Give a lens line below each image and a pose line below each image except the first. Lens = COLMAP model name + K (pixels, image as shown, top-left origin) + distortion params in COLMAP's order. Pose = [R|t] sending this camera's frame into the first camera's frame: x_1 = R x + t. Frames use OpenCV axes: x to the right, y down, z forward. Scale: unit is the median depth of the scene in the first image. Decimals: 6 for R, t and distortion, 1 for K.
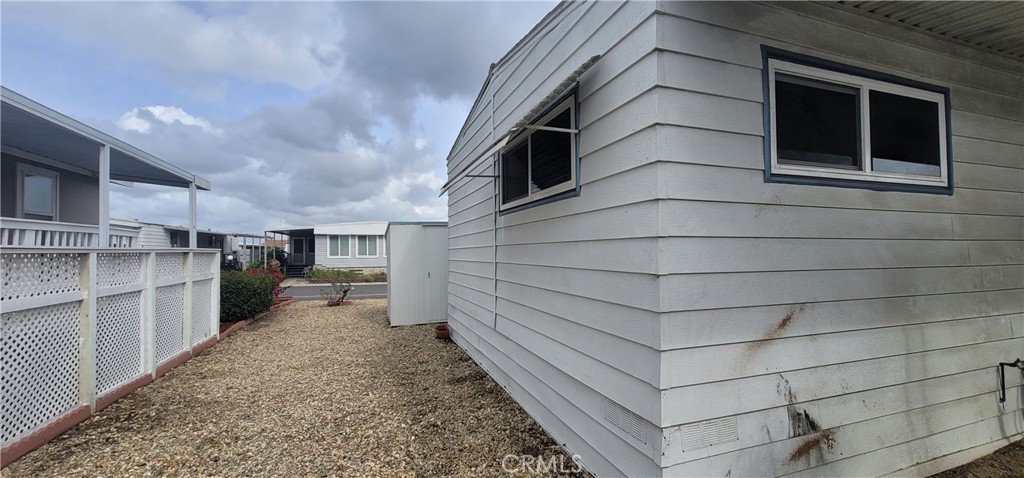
lens RADIAL K [[415.5, 0, 516.7], [0, 415.5, 243.6], [0, 0, 1]] dist [-0.004914, 0.000909]
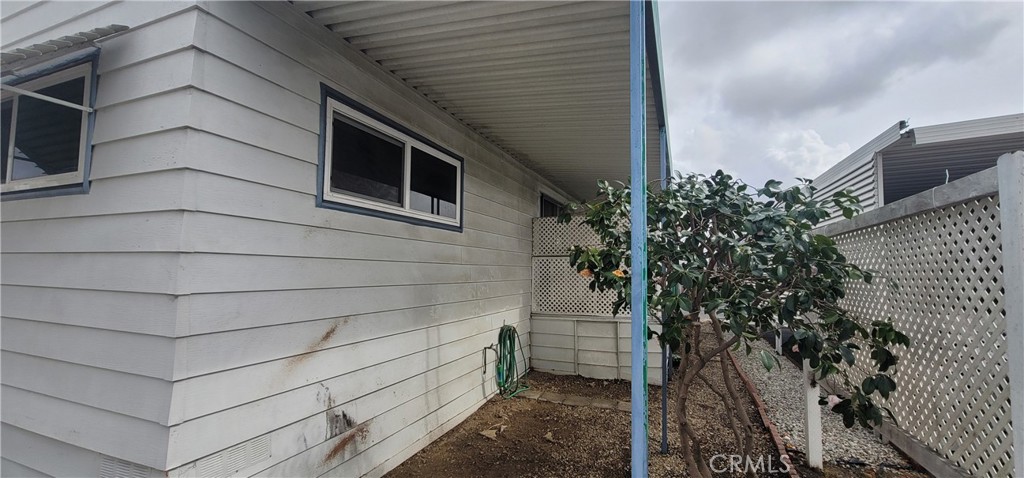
lens RADIAL K [[415.5, 0, 514.5], [0, 415.5, 243.3], [0, 0, 1]] dist [-0.004914, 0.000909]
pose [[0.668525, 0.063037, 0.741013, 0.137383], [-0.032273, 0.997922, -0.055776, -0.007652], [-0.742989, 0.013372, 0.669170, -0.111924]]
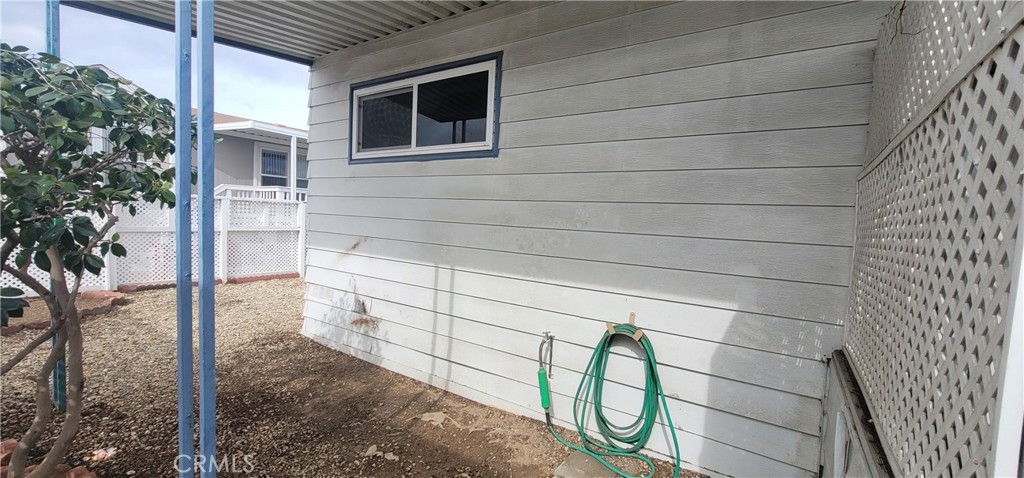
lens RADIAL K [[415.5, 0, 511.7], [0, 415.5, 239.8], [0, 0, 1]] dist [-0.004914, 0.000909]
pose [[0.587911, 0.079815, -0.804978, 2.341298], [-0.033618, 0.996671, 0.074269, 0.014928], [0.808227, -0.016602, 0.588638, 0.496105]]
